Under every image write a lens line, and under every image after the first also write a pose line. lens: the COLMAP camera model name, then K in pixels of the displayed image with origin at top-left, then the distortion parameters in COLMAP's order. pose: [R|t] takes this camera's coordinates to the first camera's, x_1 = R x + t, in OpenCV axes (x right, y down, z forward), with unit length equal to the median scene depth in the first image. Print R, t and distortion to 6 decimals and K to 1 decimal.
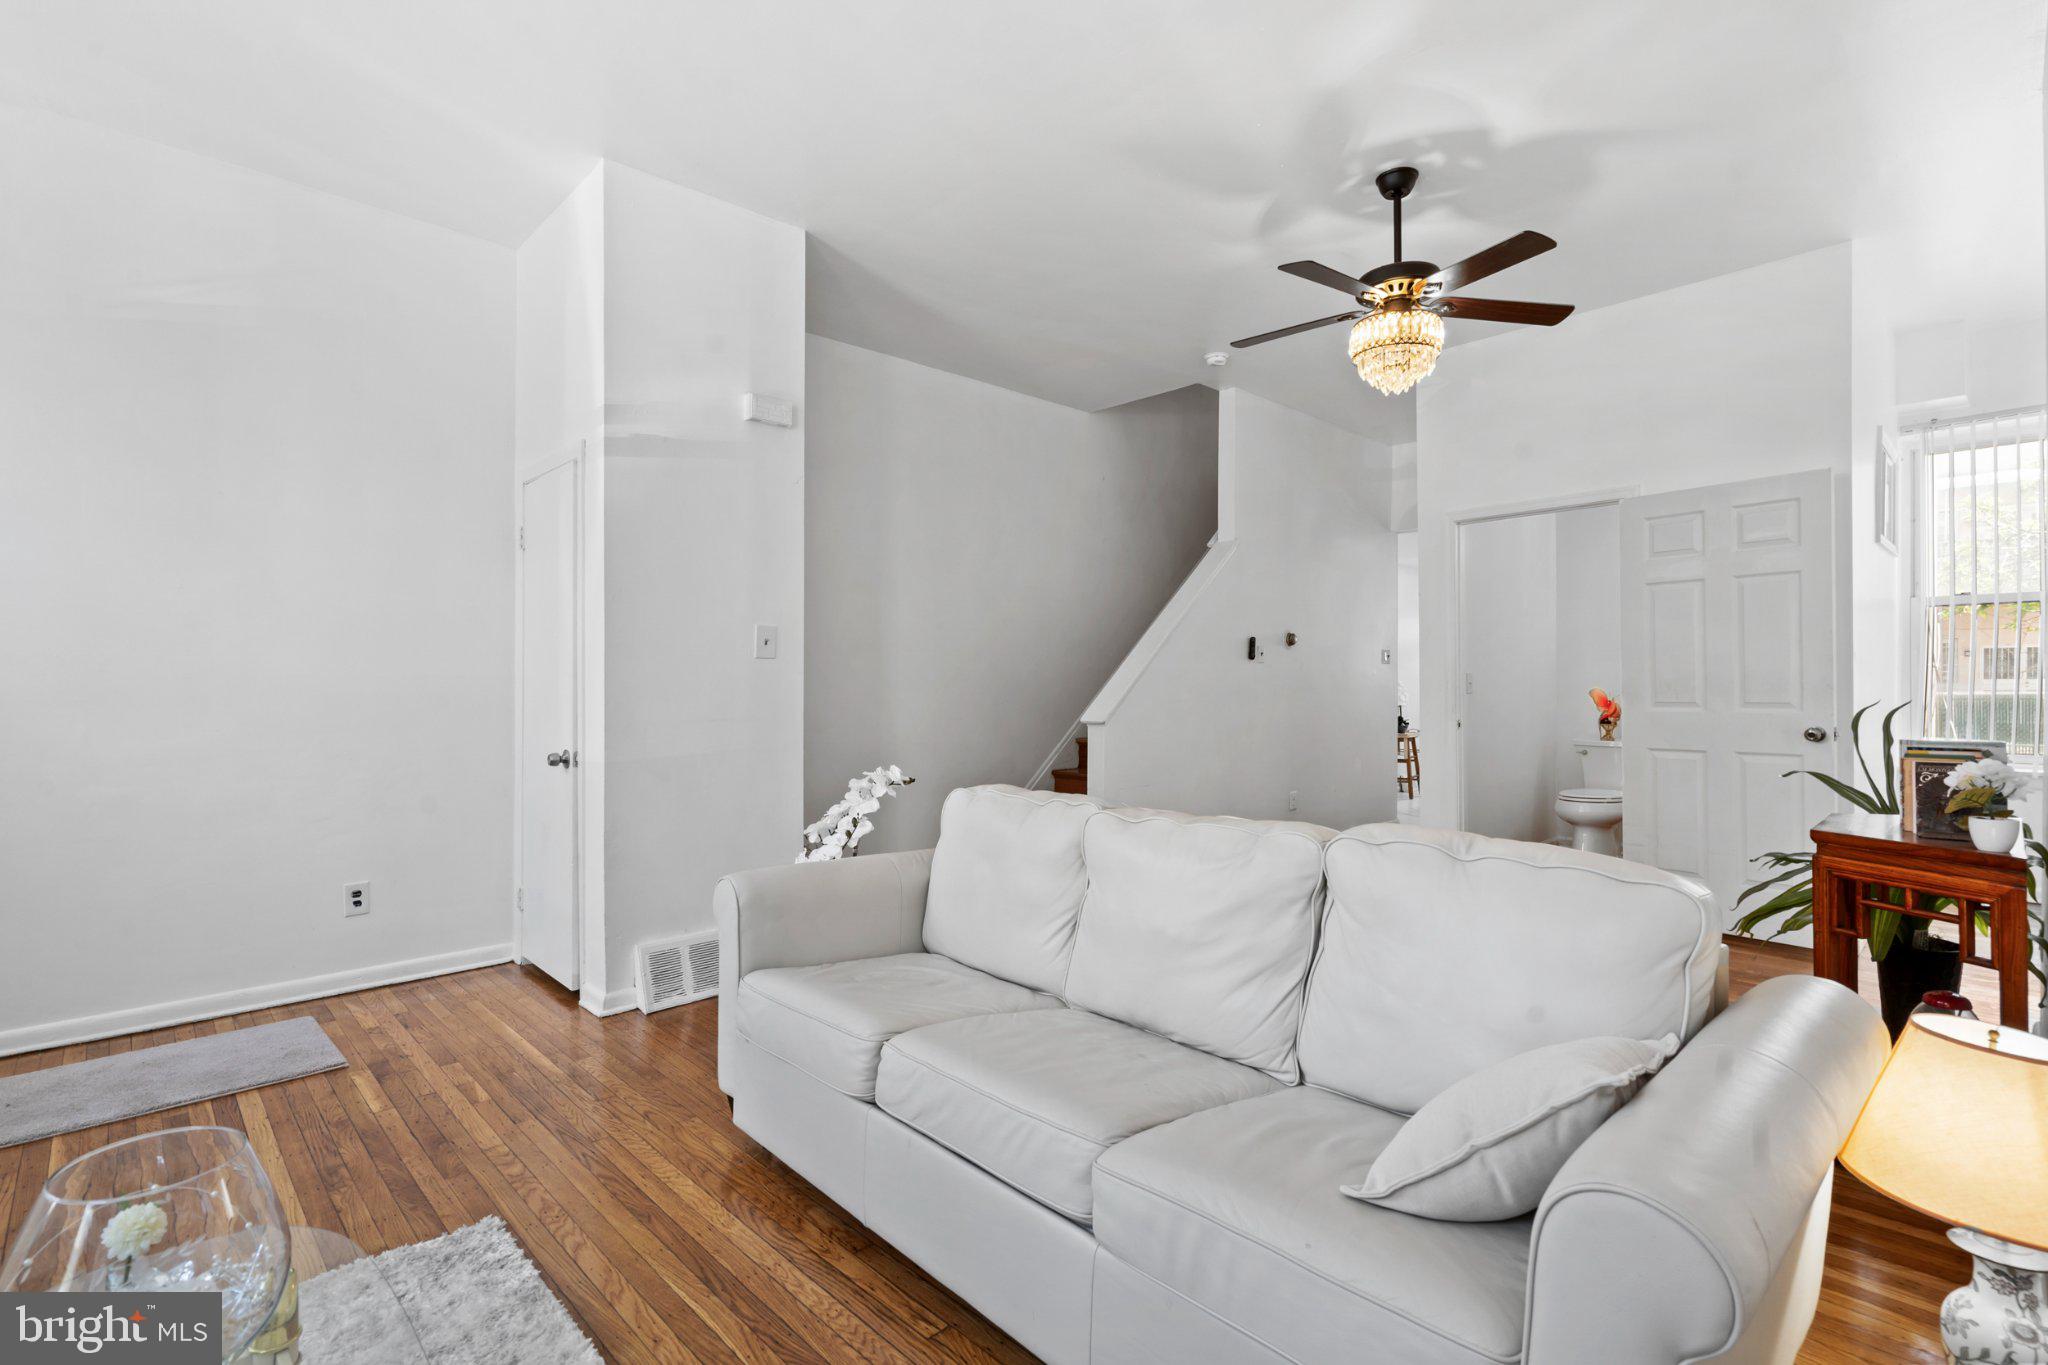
lens RADIAL K [[956.3, 0, 1006.9], [0, 956.3, 670.8], [0, 0, 1]] dist [0.004761, 0.001345]
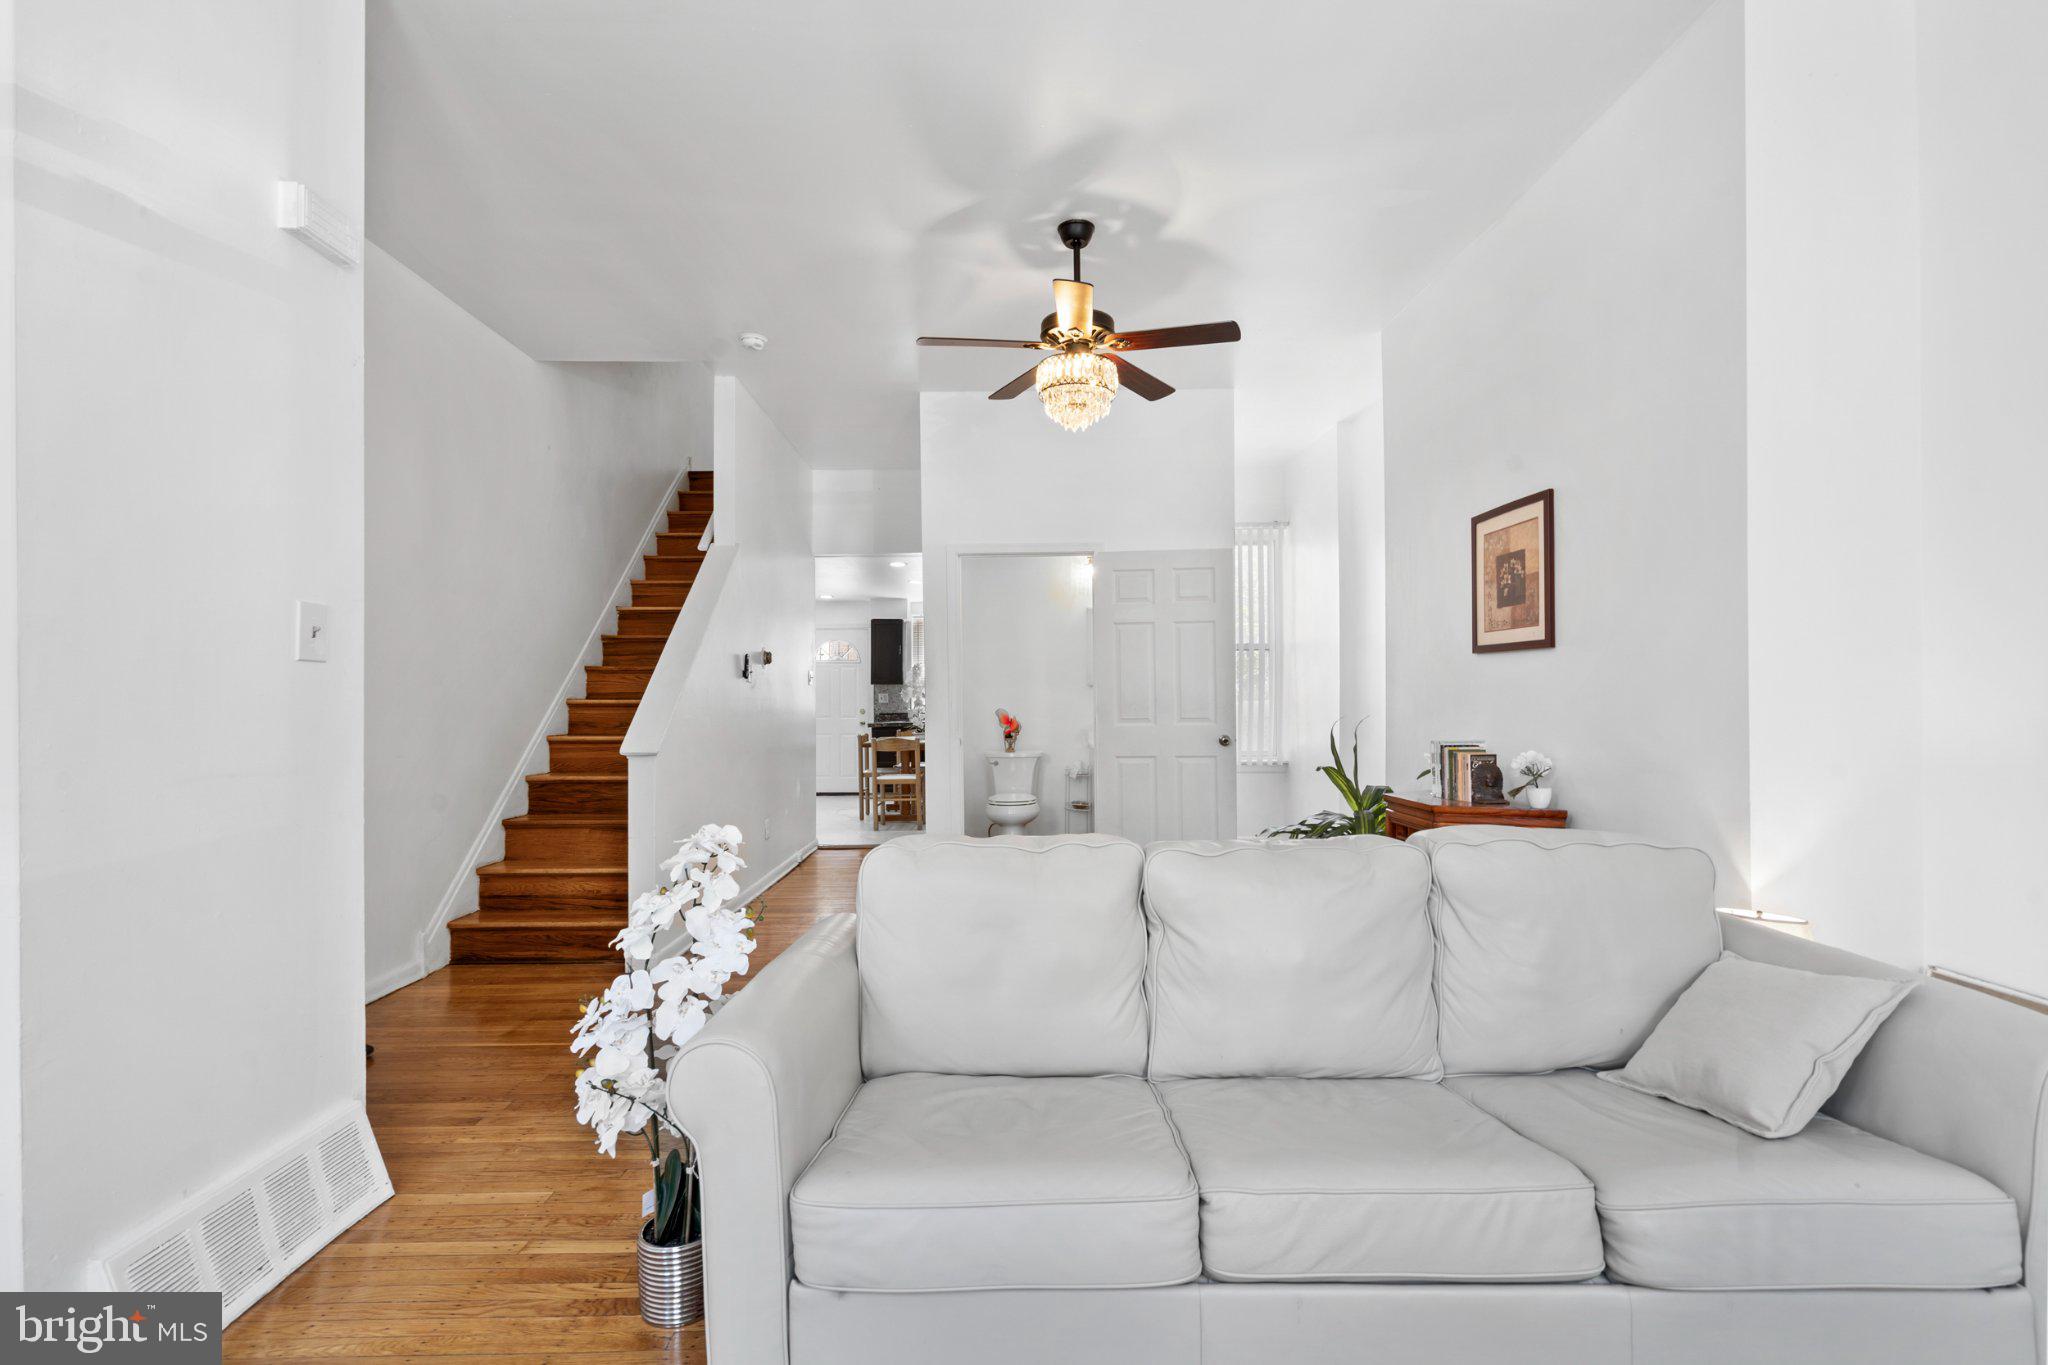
lens RADIAL K [[956.3, 0, 1024.0], [0, 956.3, 691.8], [0, 0, 1]] dist [0.004761, 0.001345]
pose [[0.671081, 0.007998, 0.741341, -0.382883], [-0.007410, 0.999964, -0.004081, 0.003988], [-0.741347, -0.002754, 0.671116, 0.301420]]
